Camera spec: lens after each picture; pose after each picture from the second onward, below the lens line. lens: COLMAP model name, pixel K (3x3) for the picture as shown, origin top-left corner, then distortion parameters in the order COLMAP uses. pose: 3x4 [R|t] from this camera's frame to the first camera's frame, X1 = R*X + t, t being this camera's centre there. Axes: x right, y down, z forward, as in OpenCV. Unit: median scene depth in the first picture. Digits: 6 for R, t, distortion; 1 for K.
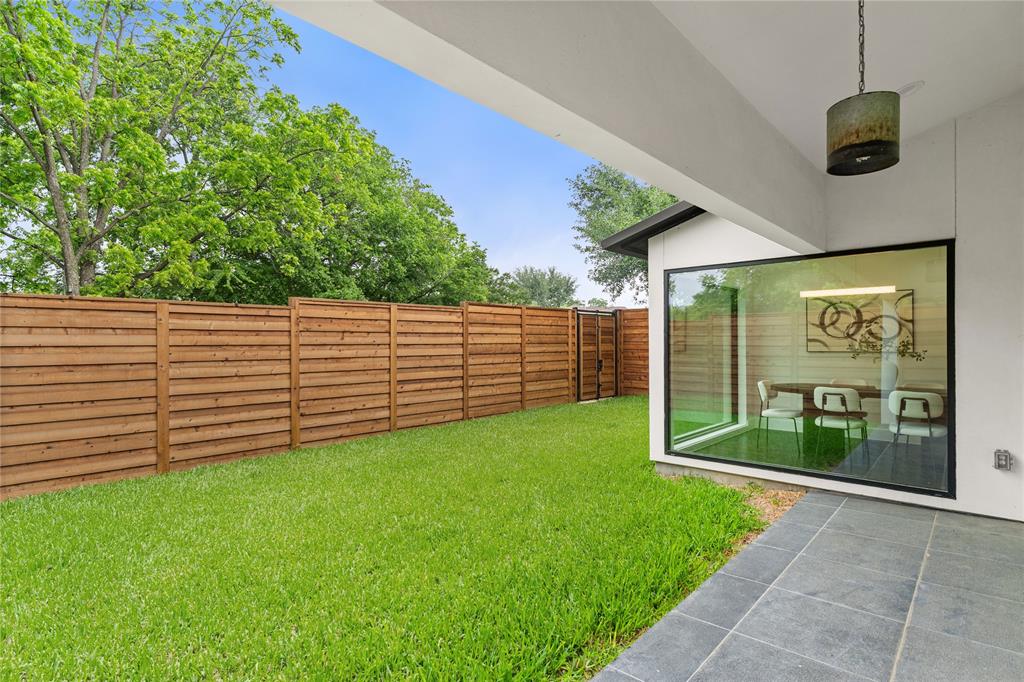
lens RADIAL K [[520.3, 0, 506.0], [0, 520.3, 340.7], [0, 0, 1]] dist [0.016629, 0.000057]
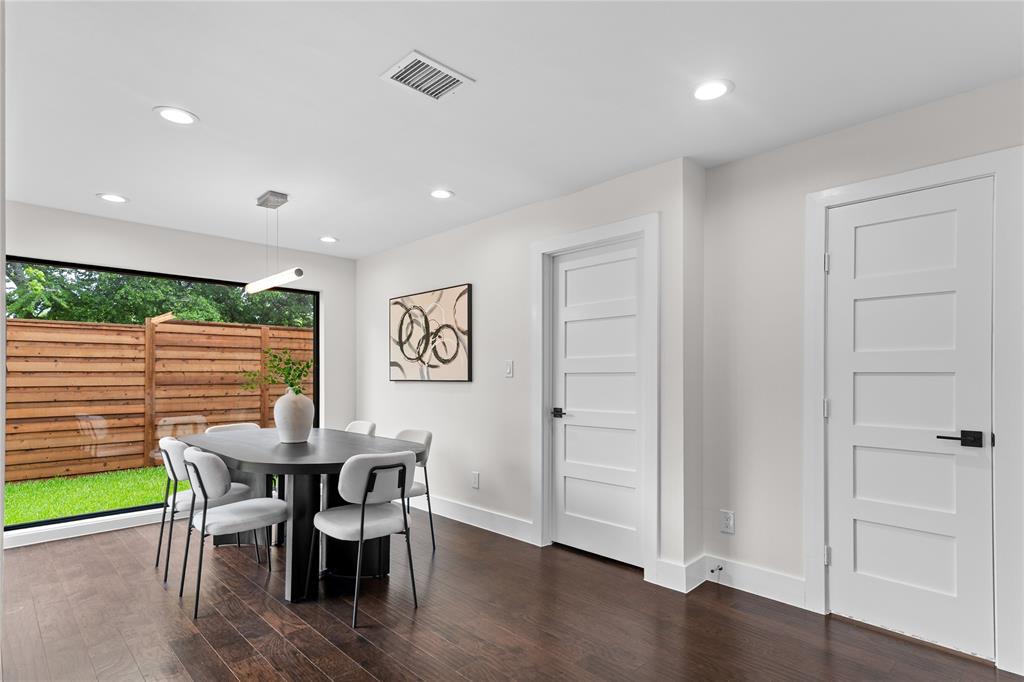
lens RADIAL K [[520.3, 0, 519.5], [0, 520.3, 369.5], [0, 0, 1]] dist [0.016629, 0.000057]
pose [[0.999701, 0.000803, -0.024435, 0.780465], [-0.000950, 0.999981, -0.006030, 0.010827], [0.024430, 0.006051, 0.999683, 0.327609]]
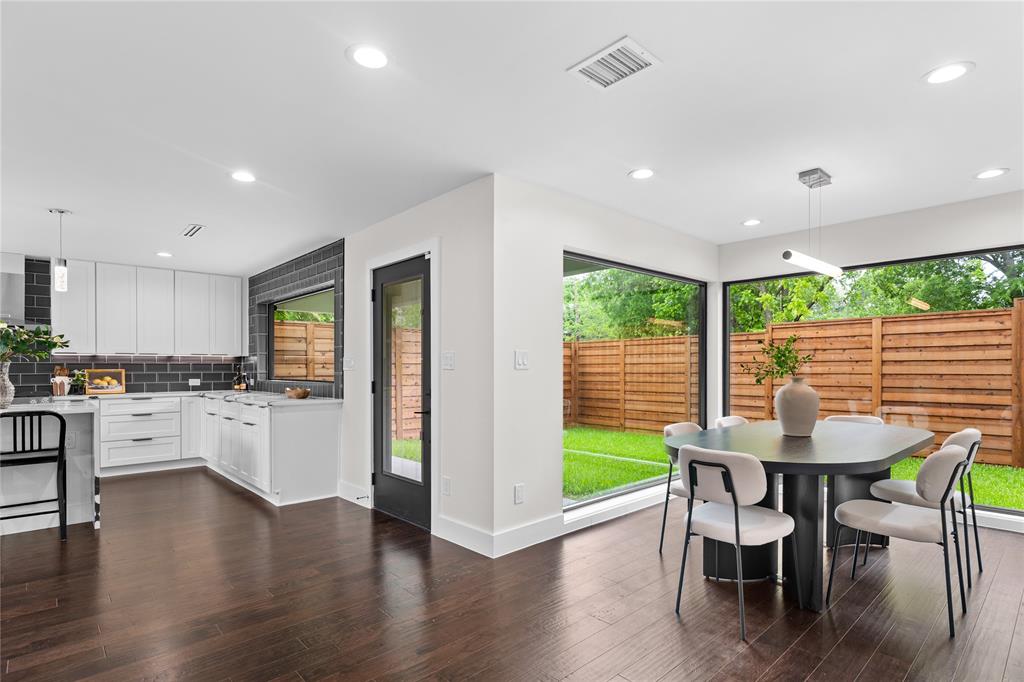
lens RADIAL K [[520.3, 0, 534.4], [0, 520.3, 365.8], [0, 0, 1]] dist [0.016629, 0.000057]
pose [[-0.051456, 0.001881, -0.998673, 1.021513], [0.008931, 0.999959, 0.001423, 0.012215], [0.998635, -0.008846, -0.051471, 0.598077]]
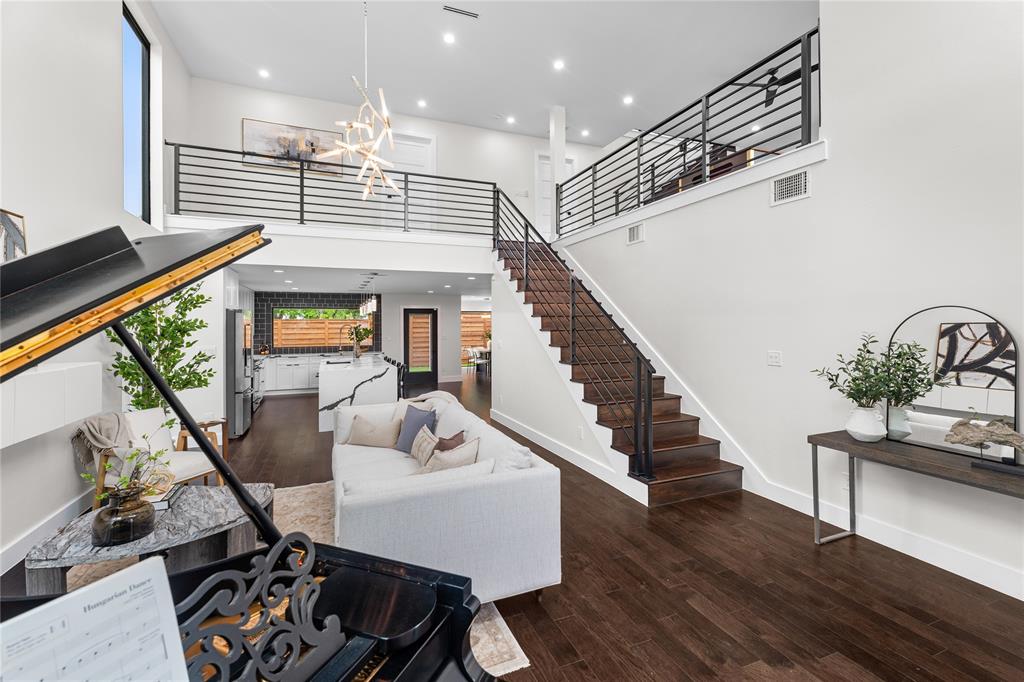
lens RADIAL K [[439.3, 0, 504.0], [0, 439.3, 312.6], [0, 0, 1]] dist [0.002385, 0.000011]
pose [[0.907248, -0.016623, -0.420268, 1.451190], [0.007610, 0.999704, -0.023114, -0.046739], [0.420528, 0.017772, 0.907105, -0.975207]]
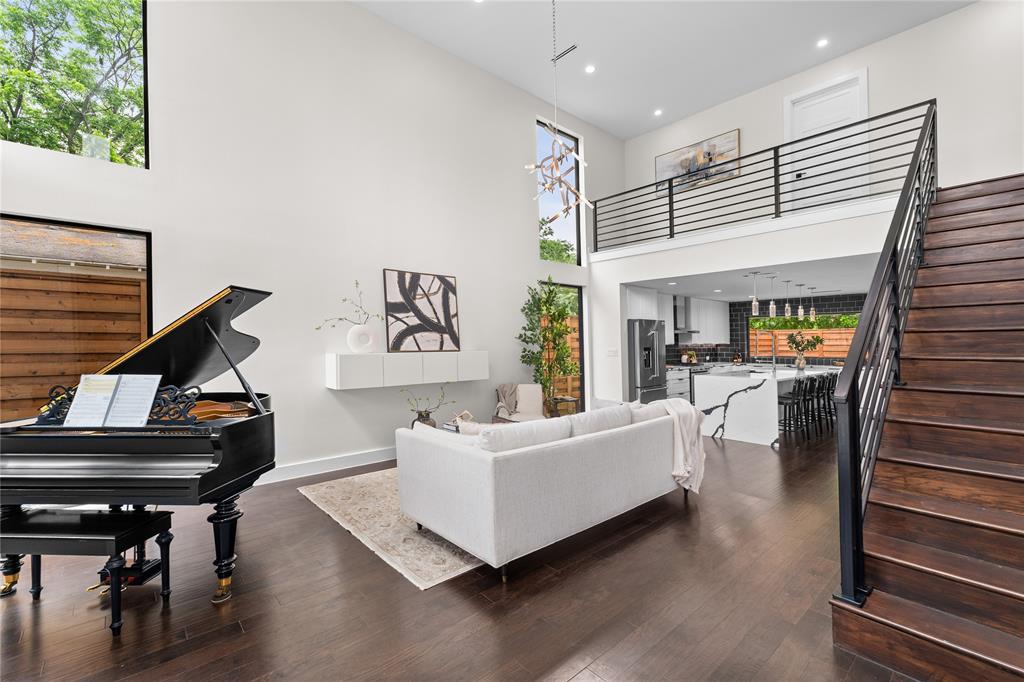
lens RADIAL K [[439.3, 0, 516.6], [0, 439.3, 332.8], [0, 0, 1]] dist [0.002385, 0.000011]
pose [[-0.088302, -0.018068, -0.995930, 1.693601], [0.007536, 0.999795, -0.018806, -0.026088], [0.996065, -0.009166, -0.088147, -0.603248]]
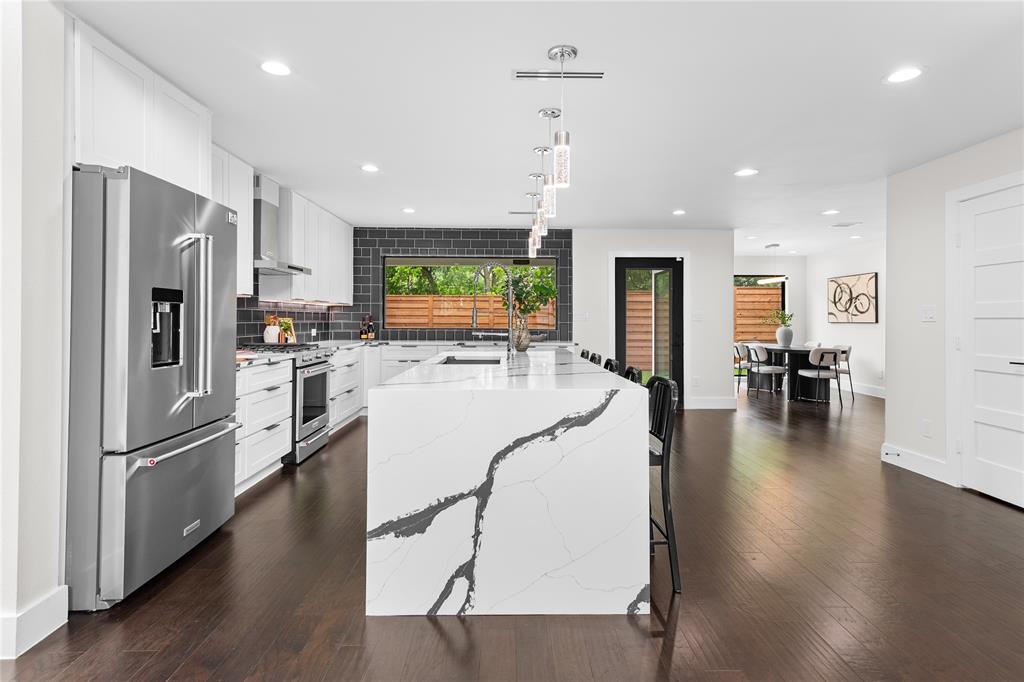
lens RADIAL K [[520.3, 0, 508.7], [0, 520.3, 309.9], [0, 0, 1]] dist [0.016629, 0.000057]
pose [[0.689122, -0.005218, -0.724626, 0.985479], [-0.004132, 0.999930, -0.011130, 0.008179], [0.724633, 0.010664, 0.689052, -0.452190]]
